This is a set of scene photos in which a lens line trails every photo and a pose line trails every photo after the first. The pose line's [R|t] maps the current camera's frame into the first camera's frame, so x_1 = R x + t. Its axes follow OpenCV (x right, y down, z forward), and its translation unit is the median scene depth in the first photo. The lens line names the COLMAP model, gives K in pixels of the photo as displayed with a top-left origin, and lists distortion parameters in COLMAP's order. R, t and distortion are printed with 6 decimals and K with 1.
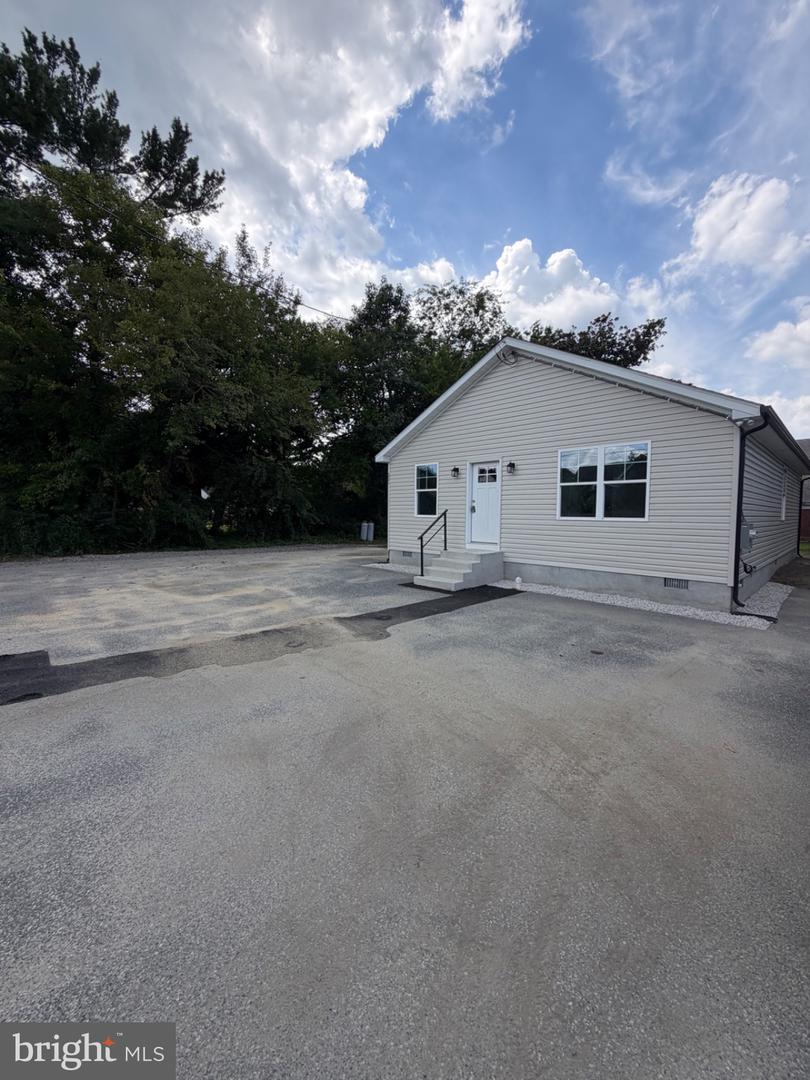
lens RADIAL K [[431.6, 0, 402.8], [0, 431.6, 532.9], [0, 0, 1]] dist [-0.003395, 0.000776]
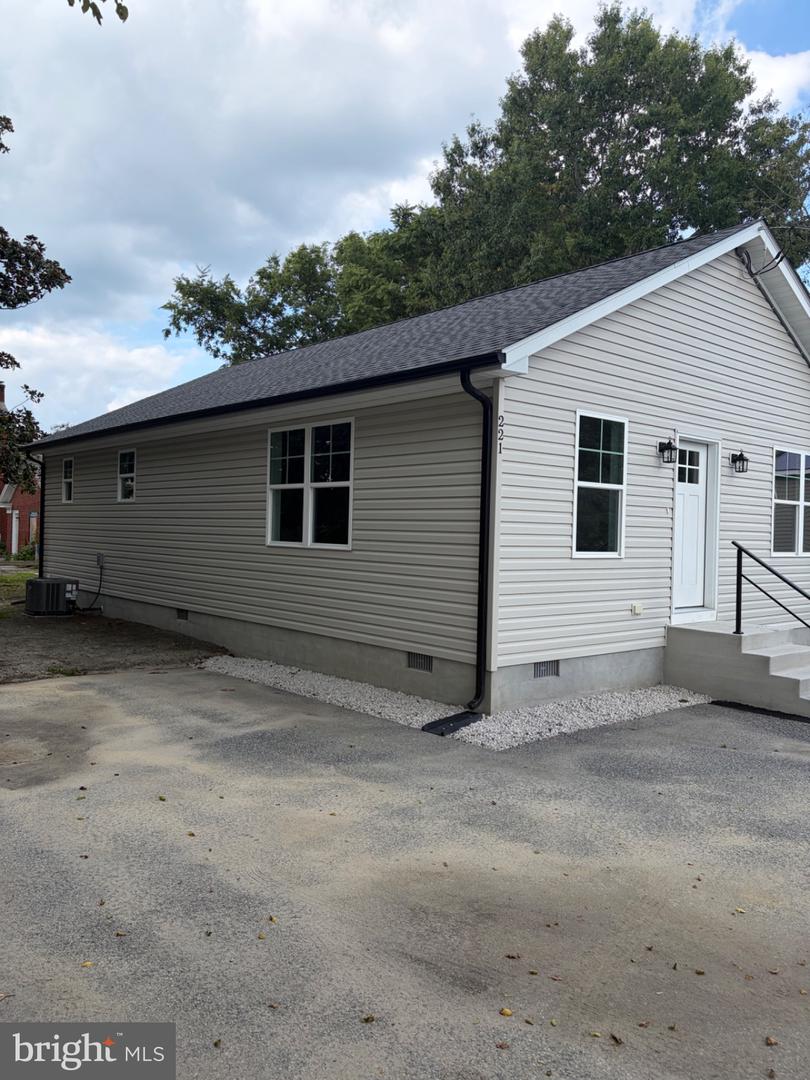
lens RADIAL K [[816.1, 0, 405.8], [0, 816.1, 543.2], [0, 0, 1]] dist [0.036731, -0.000858]
pose [[0.054895, -0.019139, 0.998309, -0.913548], [0.028898, 0.999428, 0.017572, -0.091696], [-0.998074, 0.027884, 0.055416, 1.558912]]
